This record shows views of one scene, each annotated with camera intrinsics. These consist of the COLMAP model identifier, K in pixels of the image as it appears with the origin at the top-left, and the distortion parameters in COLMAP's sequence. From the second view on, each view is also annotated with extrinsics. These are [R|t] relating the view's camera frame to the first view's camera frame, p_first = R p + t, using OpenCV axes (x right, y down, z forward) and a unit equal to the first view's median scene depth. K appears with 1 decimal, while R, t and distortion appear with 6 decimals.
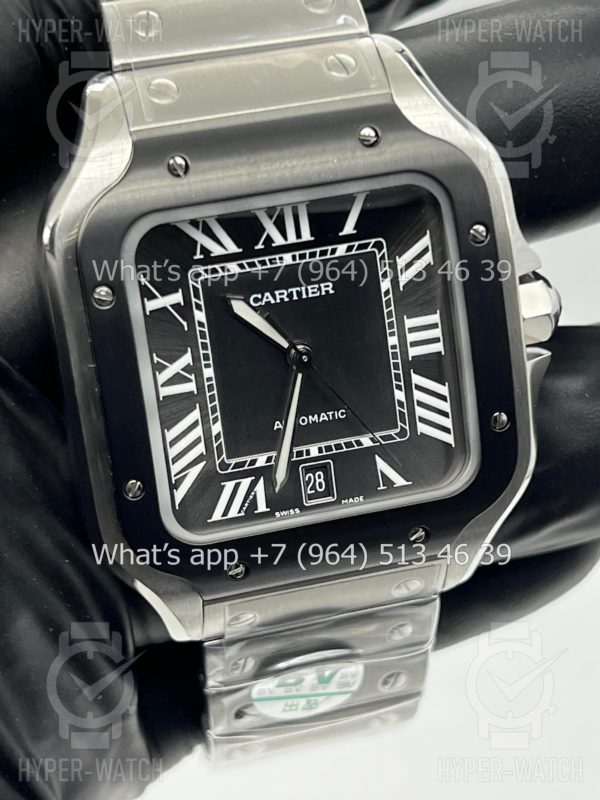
lens RADIAL K [[1874.2, 0, 292.2], [0, 1874.2, 405.0], [0, 0, 1]] dist [0.156989, 0.000000]
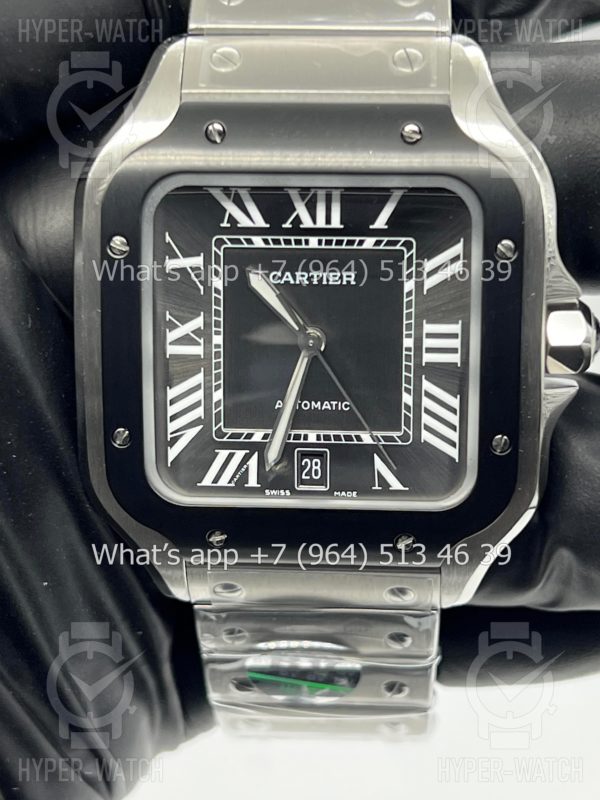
lens RADIAL K [[1874.2, 0, 301.0], [0, 1874.2, 403.5], [0, 0, 1]] dist [0.156989, 0.000000]
pose [[0.945539, 0.187748, -0.265907, 0.270245], [-0.189411, 0.981702, 0.019621, -0.011608], [0.264725, 0.031813, 0.963799, 0.034930]]
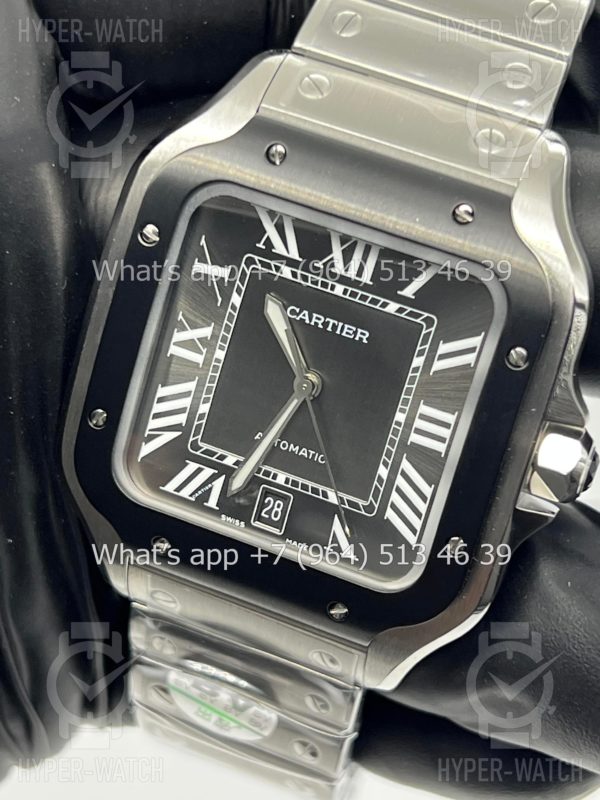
lens RADIAL K [[1874.2, 0, 299.9], [0, 1874.2, 403.6], [0, 0, 1]] dist [0.156989, 0.000000]
pose [[0.796542, 0.465344, -0.385974, 0.382184], [-0.479711, 0.875018, 0.064962, -0.078603], [0.367964, 0.133411, 0.920220, 0.097060]]
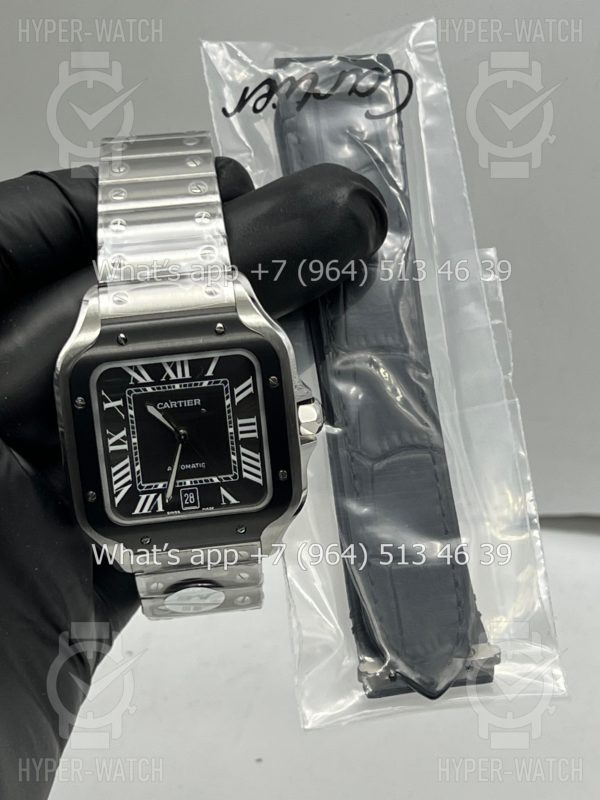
lens RADIAL K [[1874.2, 0, 298.5], [0, 1874.2, 399.5], [0, 0, 1]] dist [0.156989, 0.000000]
pose [[0.985888, 0.076244, -0.149036, 0.415353], [-0.069618, 0.996360, 0.049184, -0.168371], [0.152243, -0.038115, 0.987608, -0.928907]]
